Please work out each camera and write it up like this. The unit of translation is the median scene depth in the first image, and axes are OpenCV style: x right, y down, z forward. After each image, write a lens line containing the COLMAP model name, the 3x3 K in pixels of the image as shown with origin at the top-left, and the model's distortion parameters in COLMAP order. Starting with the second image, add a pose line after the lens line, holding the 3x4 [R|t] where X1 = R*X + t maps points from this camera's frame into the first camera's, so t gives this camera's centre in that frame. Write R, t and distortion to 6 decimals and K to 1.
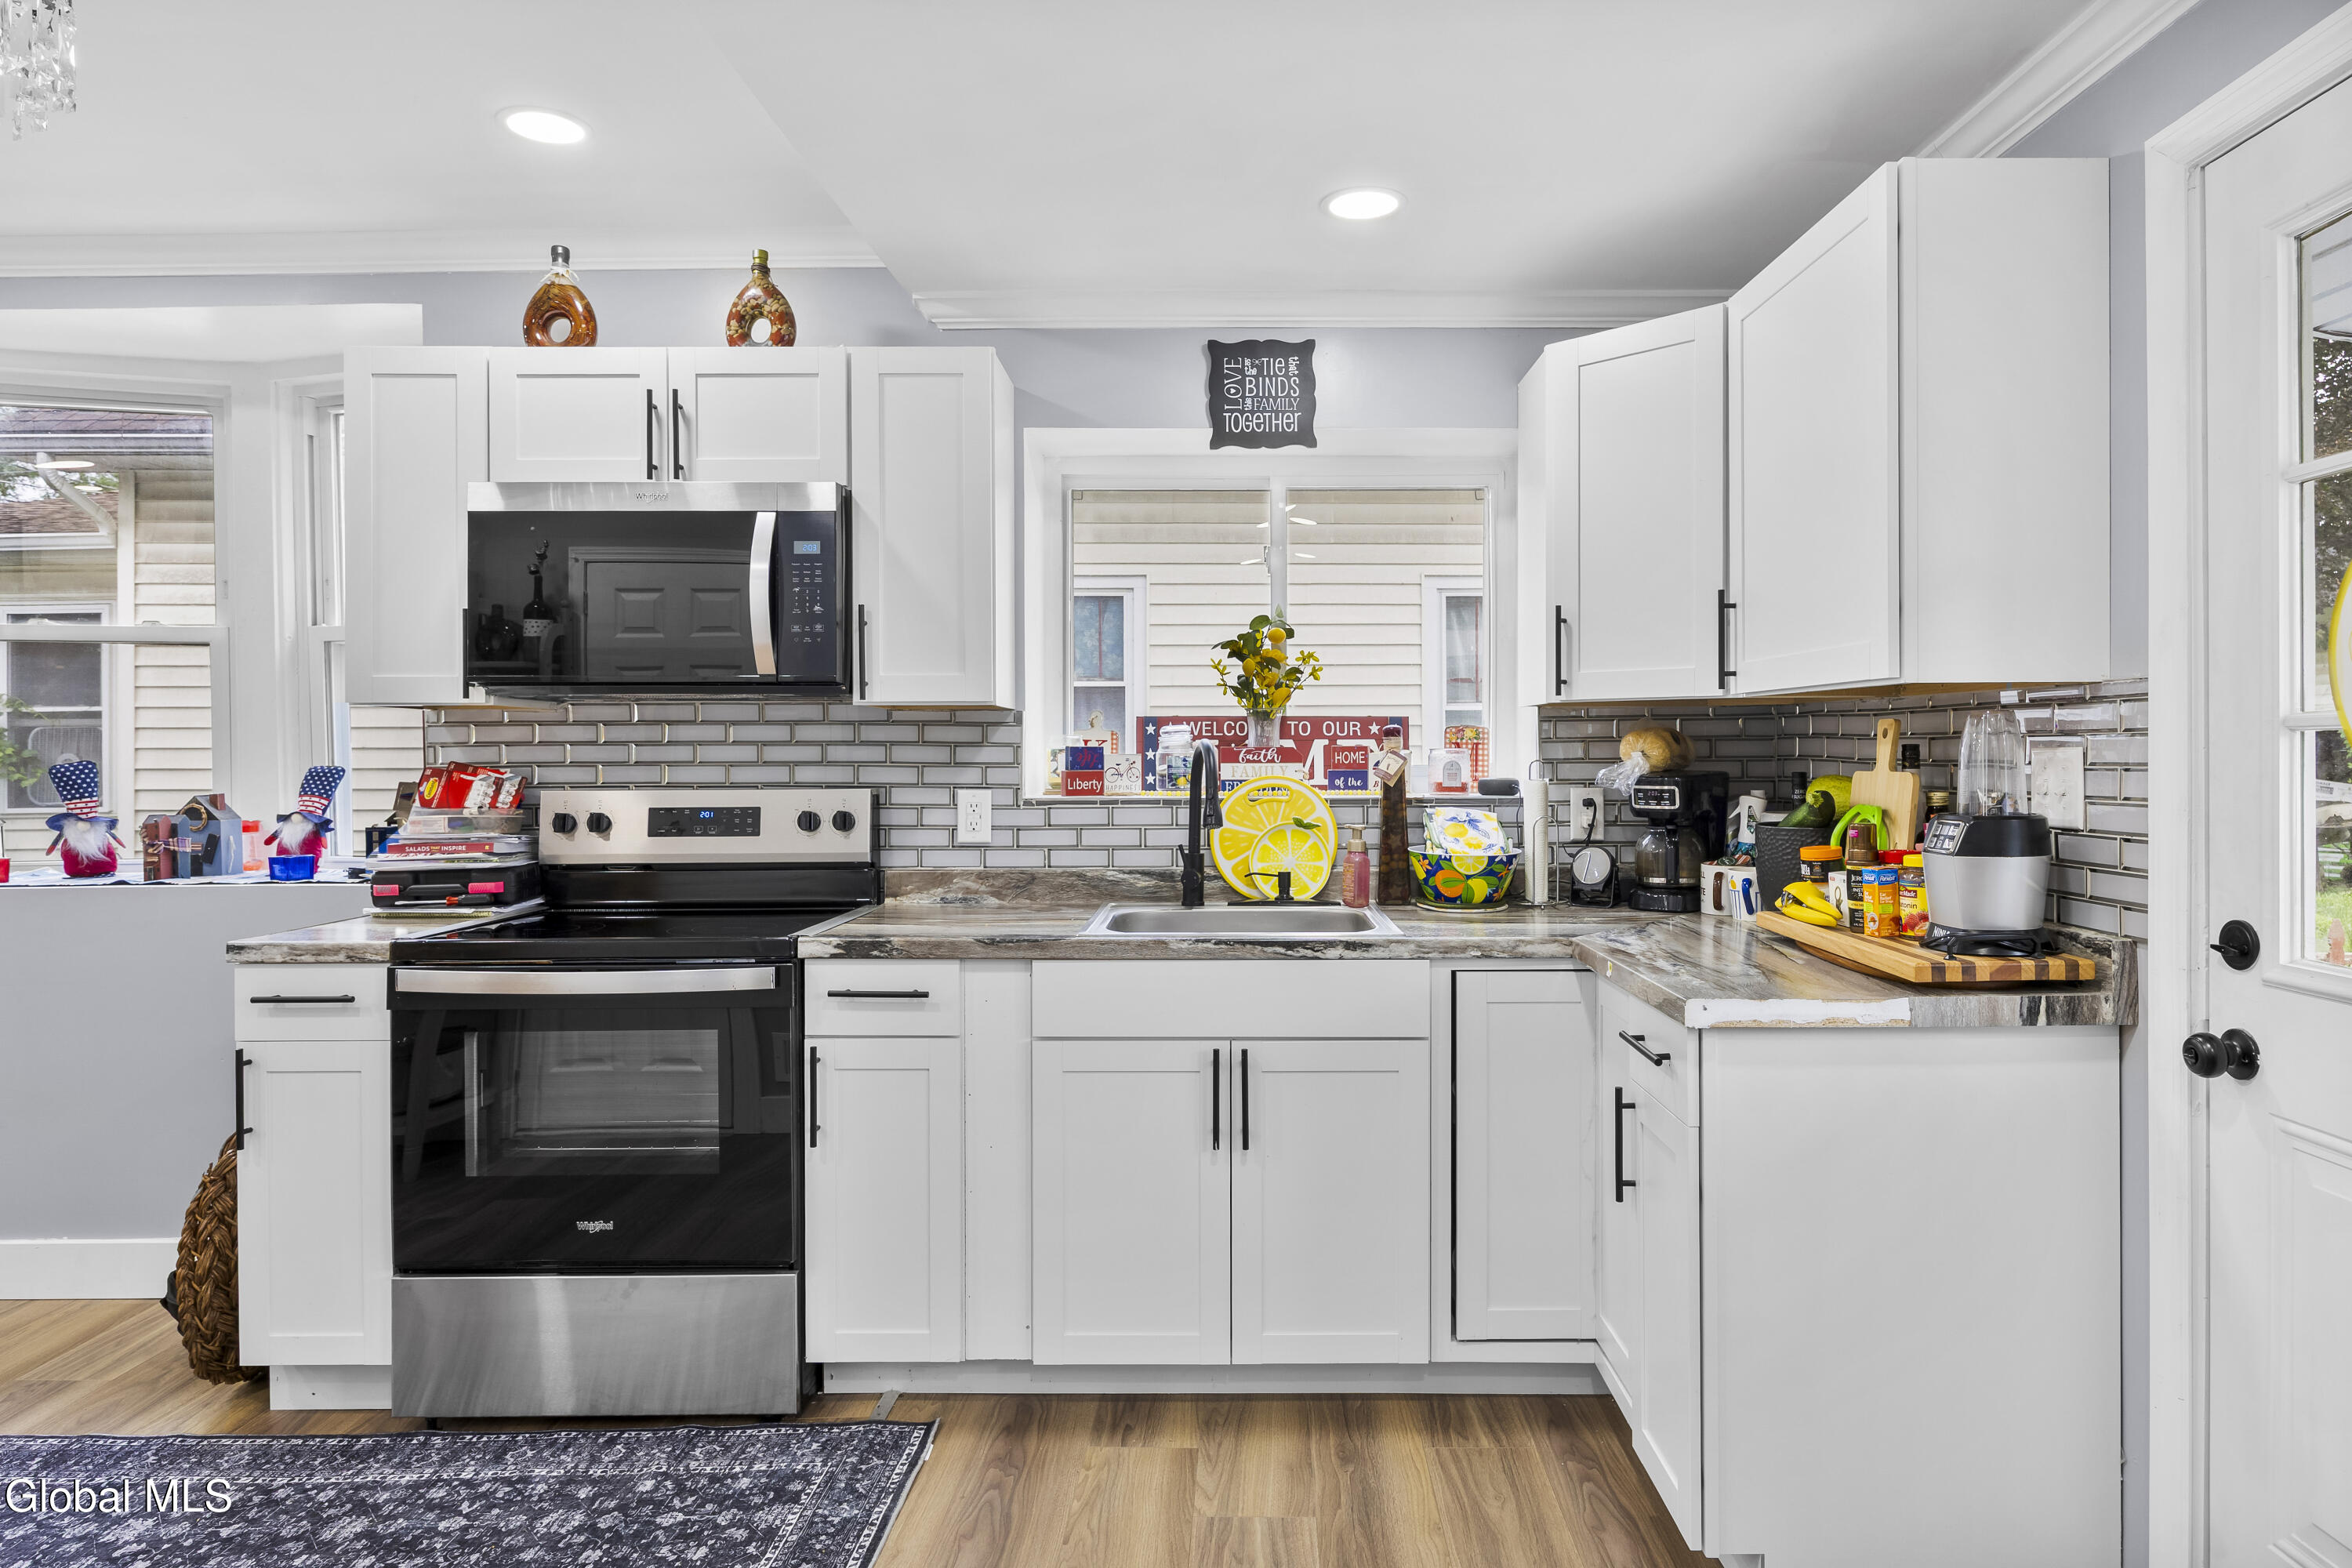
lens RADIAL K [[1327.9, 0, 1180.4], [0, 1327.9, 765.4], [0, 0, 1]] dist [-0.002218, 0.000013]
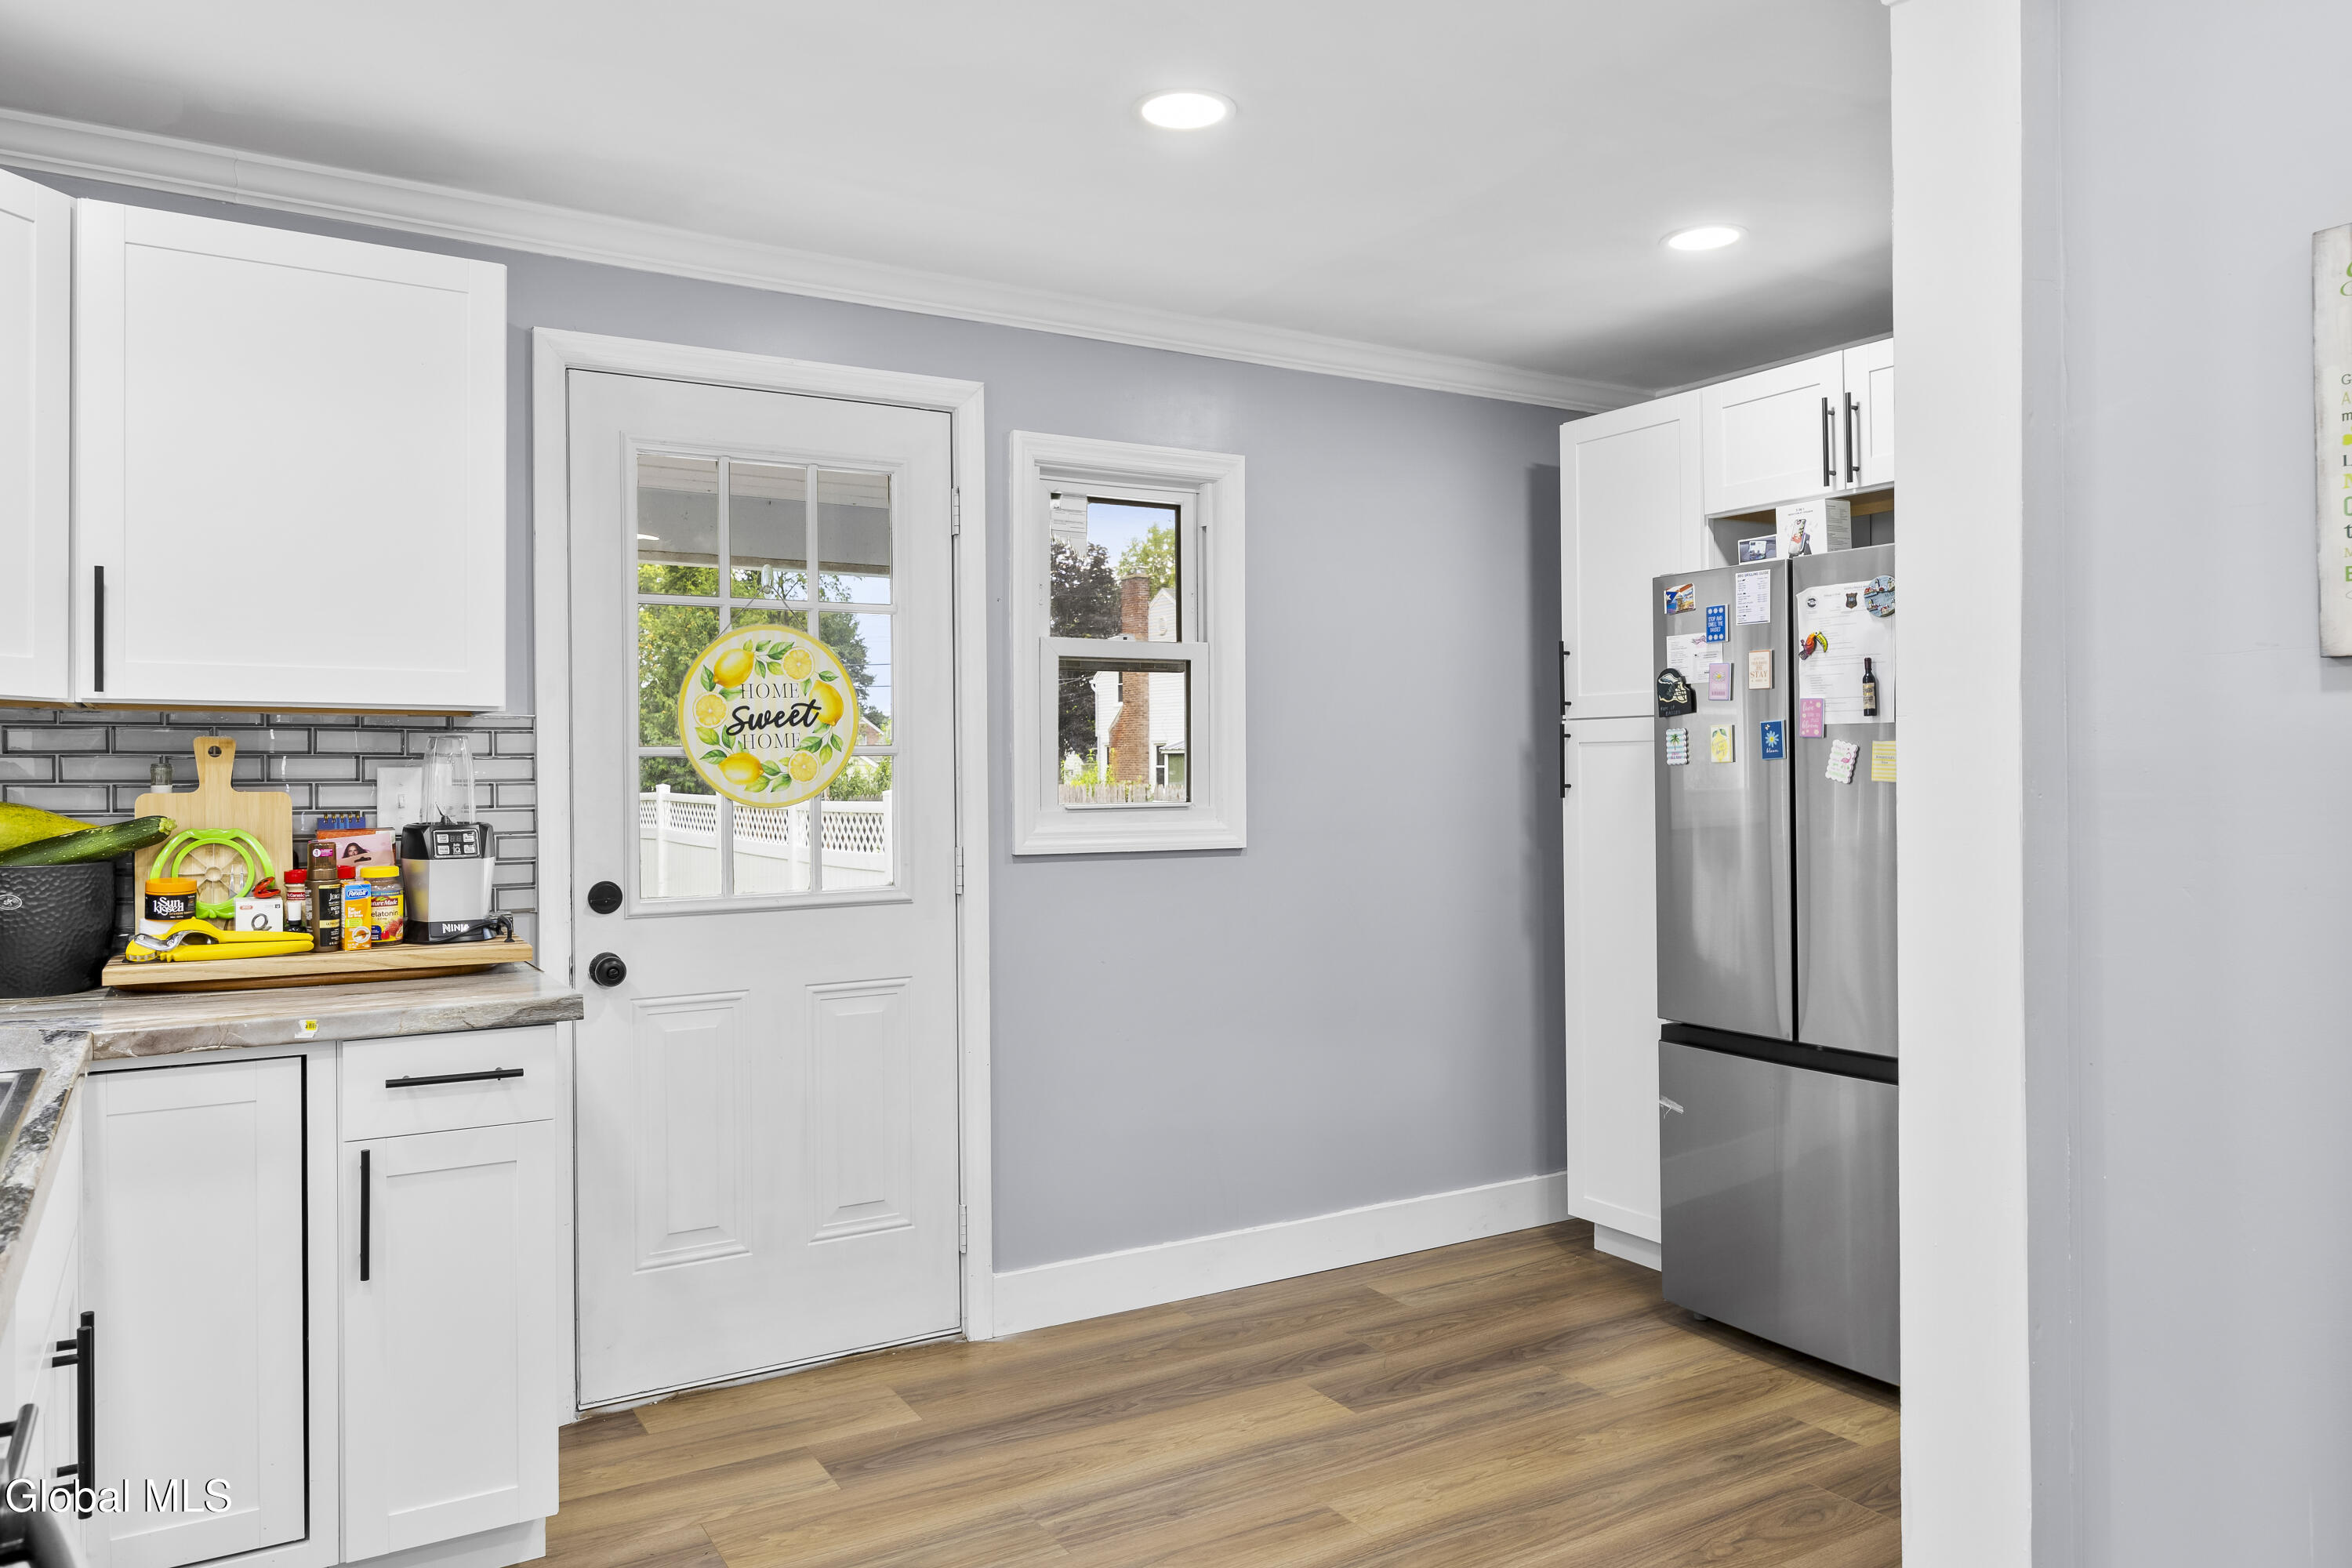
lens RADIAL K [[1637.1, 0, 1180.6], [0, 1637.1, 772.2], [0, 0, 1]] dist [0.000927, -0.000196]
pose [[-0.536025, 0.001551, 0.844200, -1.068732], [0.014201, 0.999873, 0.007180, -0.010900], [-0.844082, 0.015837, -0.535980, 1.359441]]
